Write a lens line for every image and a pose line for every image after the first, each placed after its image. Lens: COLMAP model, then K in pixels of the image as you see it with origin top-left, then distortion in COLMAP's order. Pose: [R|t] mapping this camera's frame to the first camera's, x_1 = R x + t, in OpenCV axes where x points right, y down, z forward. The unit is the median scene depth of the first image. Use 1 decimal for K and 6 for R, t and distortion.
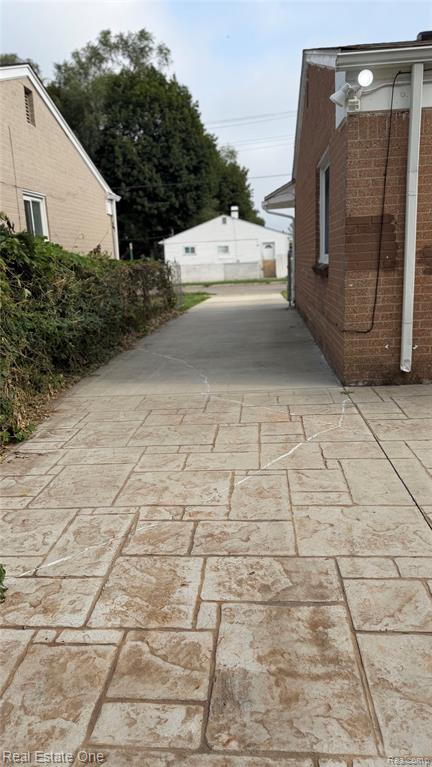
lens RADIAL K [[542.7, 0, 215.0], [0, 542.7, 386.3], [0, 0, 1]] dist [0.120232, -0.179623]
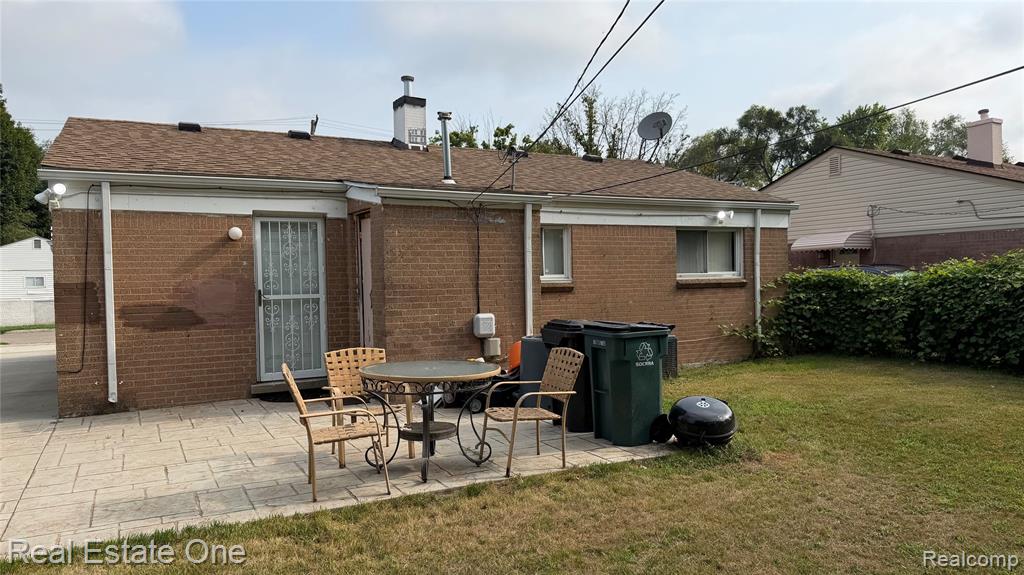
lens RADIAL K [[727.1, 0, 513.6], [0, 727.1, 300.0], [0, 0, 1]] dist [0.113514, -0.182665]
pose [[0.841315, 0.012256, 0.540406, 0.208034], [0.106994, 0.976187, -0.188711, 0.168236], [-0.529850, 0.216585, 0.819969, -0.957626]]
